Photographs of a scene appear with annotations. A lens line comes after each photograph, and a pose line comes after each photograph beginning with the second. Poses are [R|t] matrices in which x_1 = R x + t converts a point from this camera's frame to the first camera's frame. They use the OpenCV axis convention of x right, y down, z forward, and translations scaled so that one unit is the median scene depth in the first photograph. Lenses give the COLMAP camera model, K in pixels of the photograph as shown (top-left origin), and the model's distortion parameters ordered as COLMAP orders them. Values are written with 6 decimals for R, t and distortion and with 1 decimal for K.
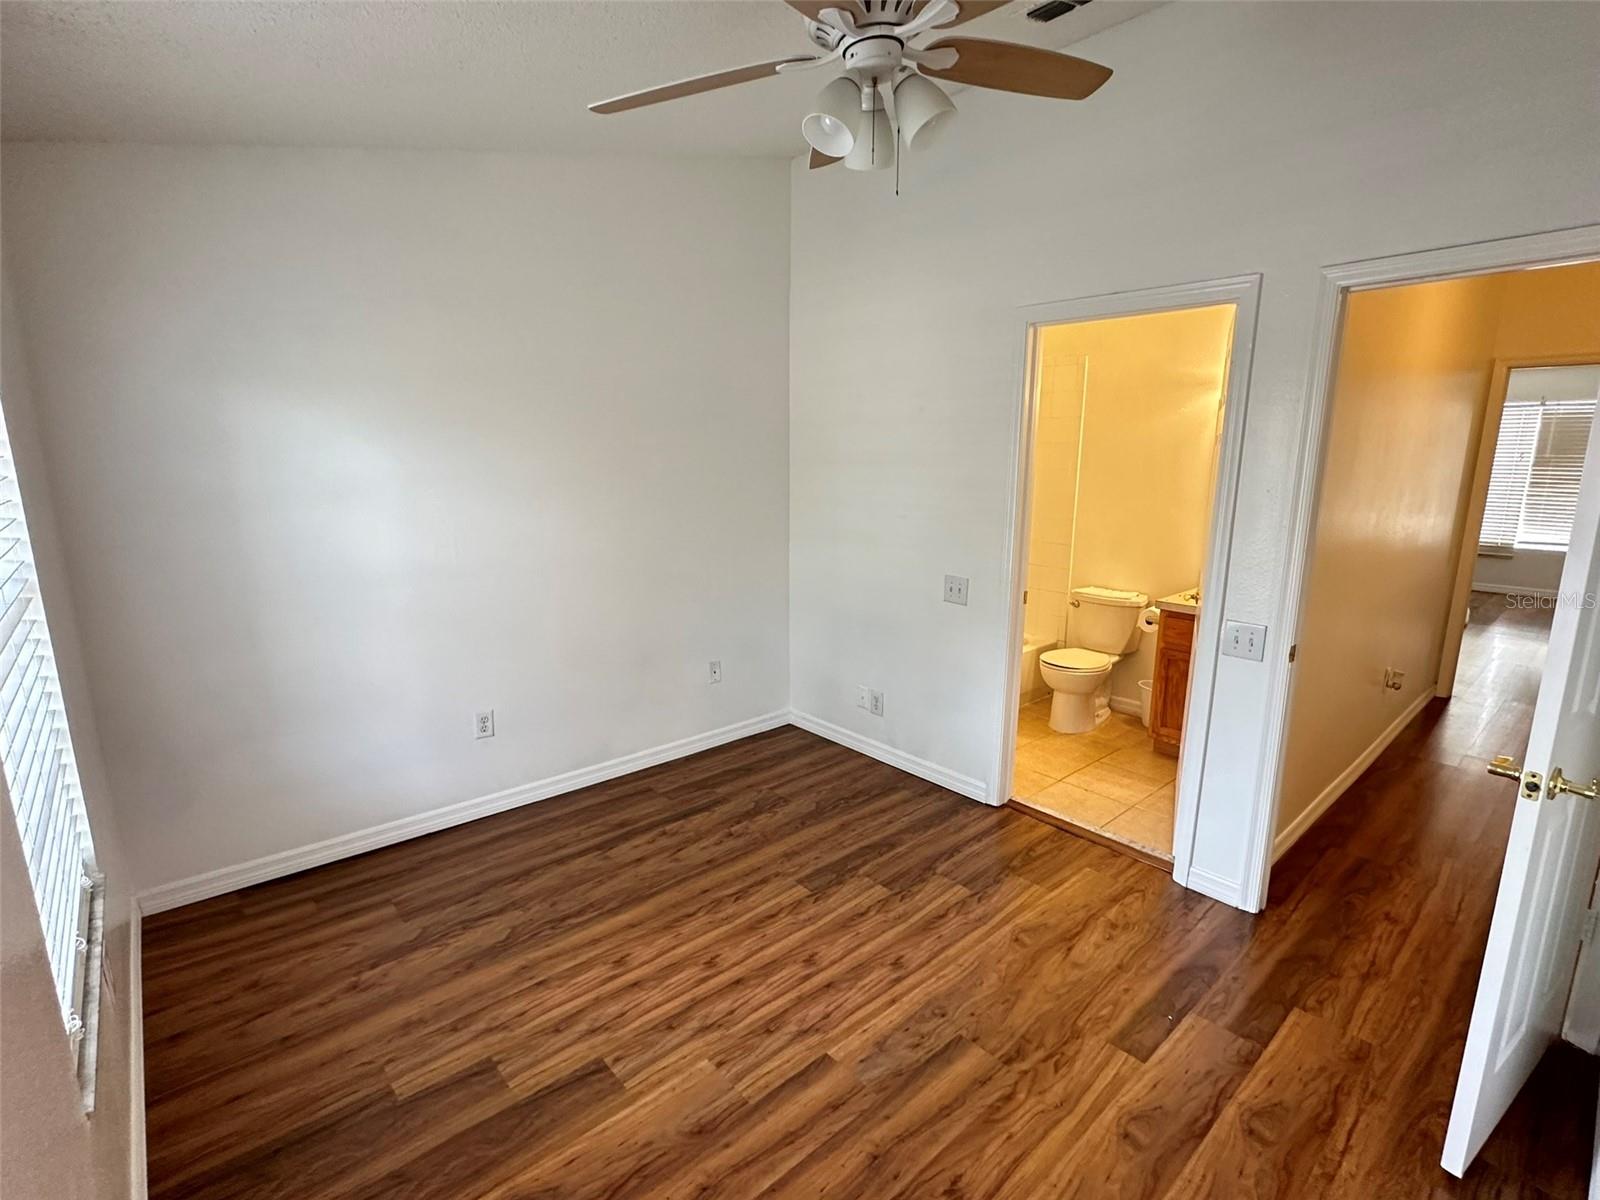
lens RADIAL K [[755.9, 0, 800.0], [0, 755.9, 602.8], [0, 0, 1]] dist [0.001686, 0.000754]
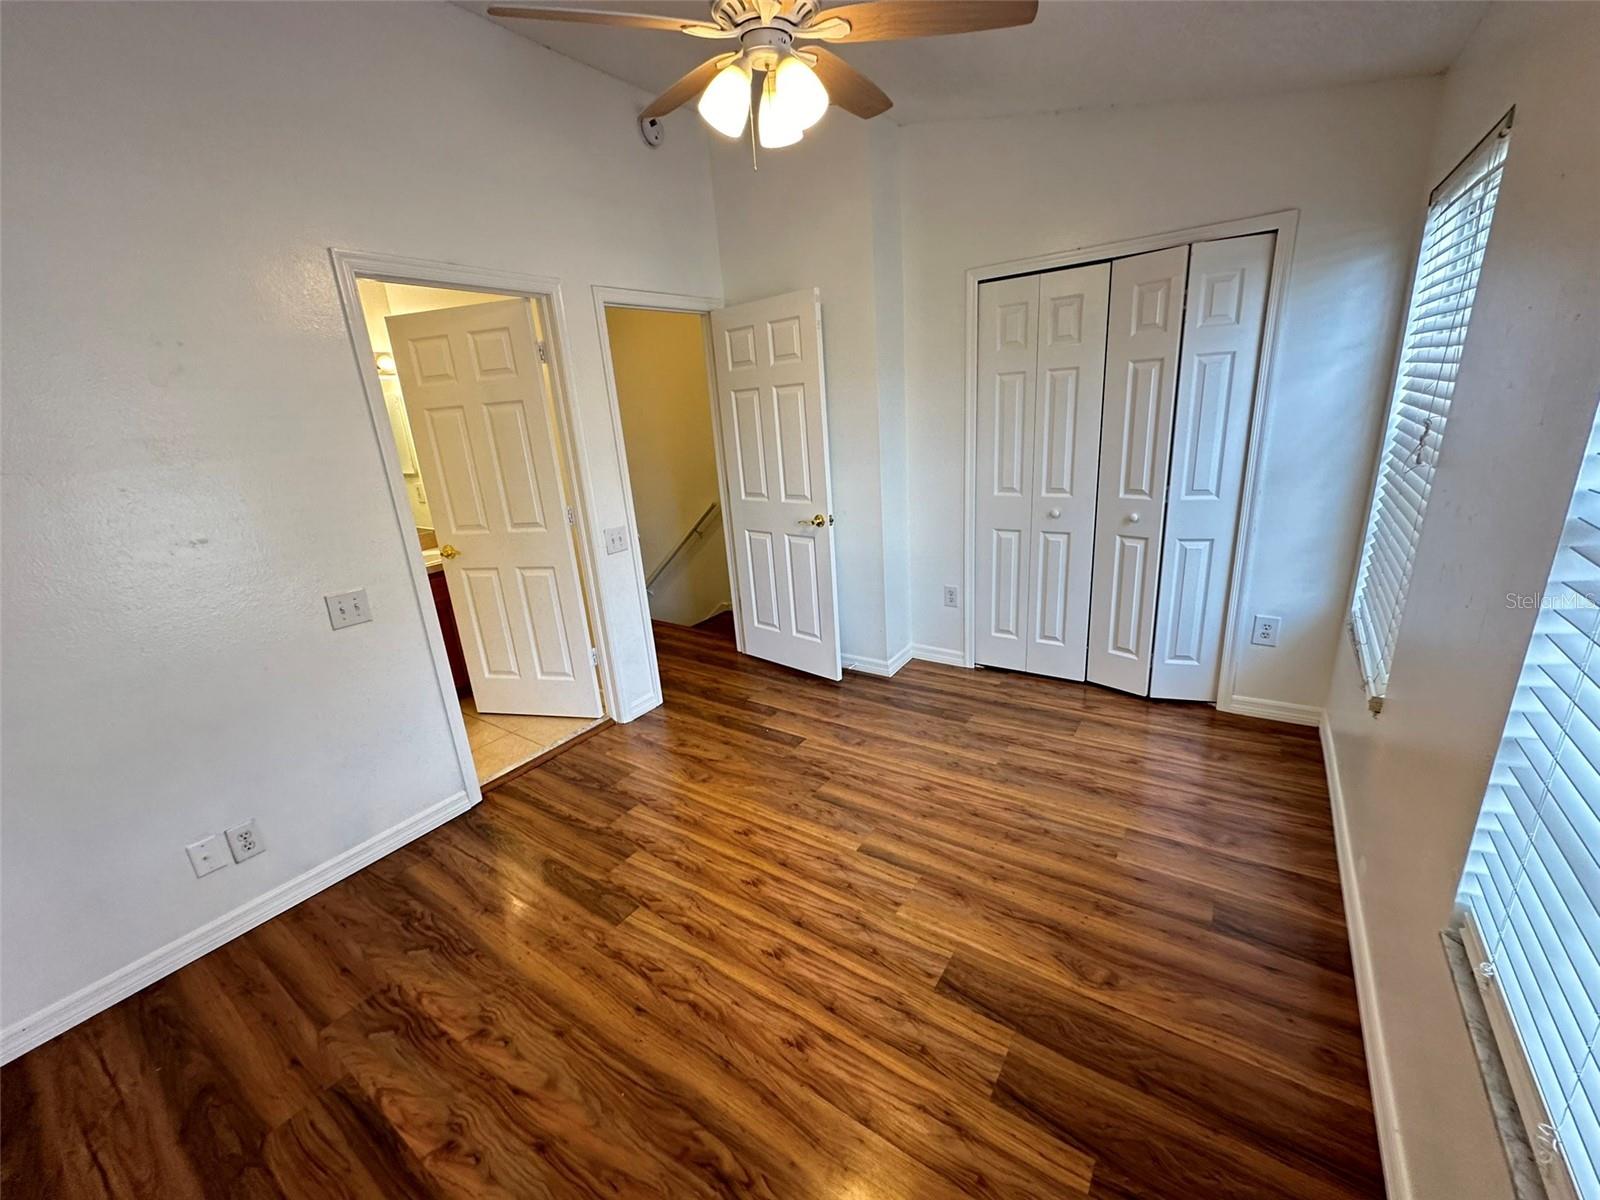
lens RADIAL K [[636.2, 0, 800.4], [0, 636.2, 598.8], [0, 0, 1]] dist [-0.002695, 0.000016]
pose [[-0.235845, -0.268459, 0.933974, -0.767485], [0.264178, 0.907180, 0.327467, -0.174365], [-0.935194, 0.323967, -0.143032, 0.983587]]
